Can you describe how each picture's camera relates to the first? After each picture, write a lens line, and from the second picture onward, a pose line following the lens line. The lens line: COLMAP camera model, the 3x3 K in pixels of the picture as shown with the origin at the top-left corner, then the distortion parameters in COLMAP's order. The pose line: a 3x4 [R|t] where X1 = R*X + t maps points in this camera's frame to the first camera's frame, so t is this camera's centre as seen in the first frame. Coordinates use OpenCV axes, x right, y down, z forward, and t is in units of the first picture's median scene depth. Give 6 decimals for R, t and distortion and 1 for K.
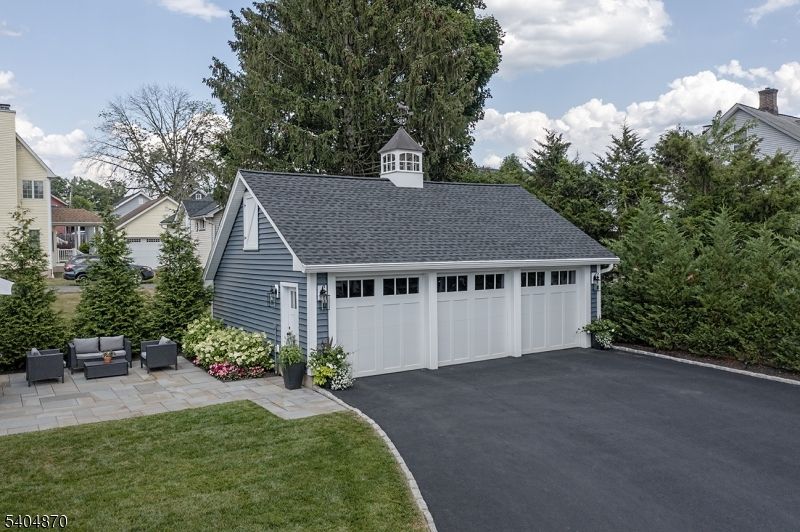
lens RADIAL K [[720.4, 0, 407.6], [0, 720.4, 265.8], [0, 0, 1]] dist [-0.003661, 0.000398]
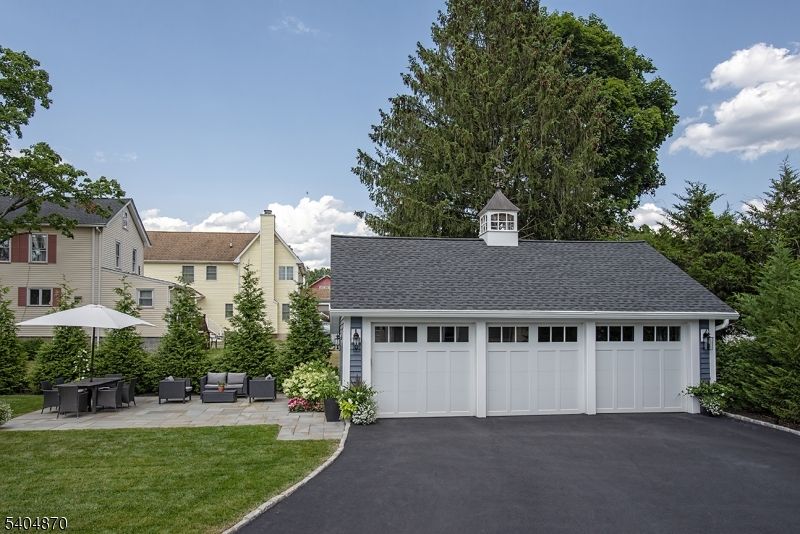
lens RADIAL K [[624.9, 0, 390.7], [0, 624.9, 319.5], [0, 0, 1]] dist [0.004902, 0.011302]
pose [[0.880064, -0.003568, -0.474842, 0.289296], [-0.021521, 0.998645, -0.047391, 0.043258], [0.474367, 0.051926, 0.878794, 0.139229]]
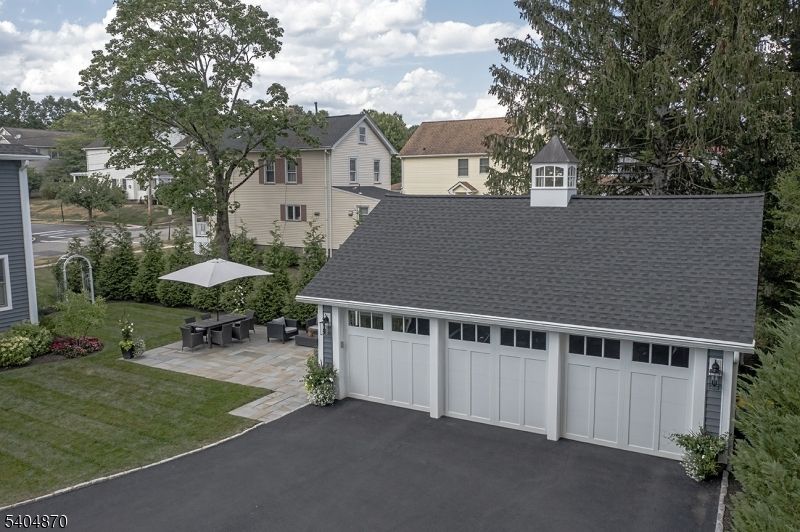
lens RADIAL K [[720.4, 0, 407.6], [0, 720.4, 265.8], [0, 0, 1]] dist [-0.003661, 0.000398]
pose [[0.364376, 0.130912, -0.922004, 0.736290], [-0.009410, 0.990537, 0.136924, -0.154866], [0.931204, -0.041216, 0.362160, 0.537577]]
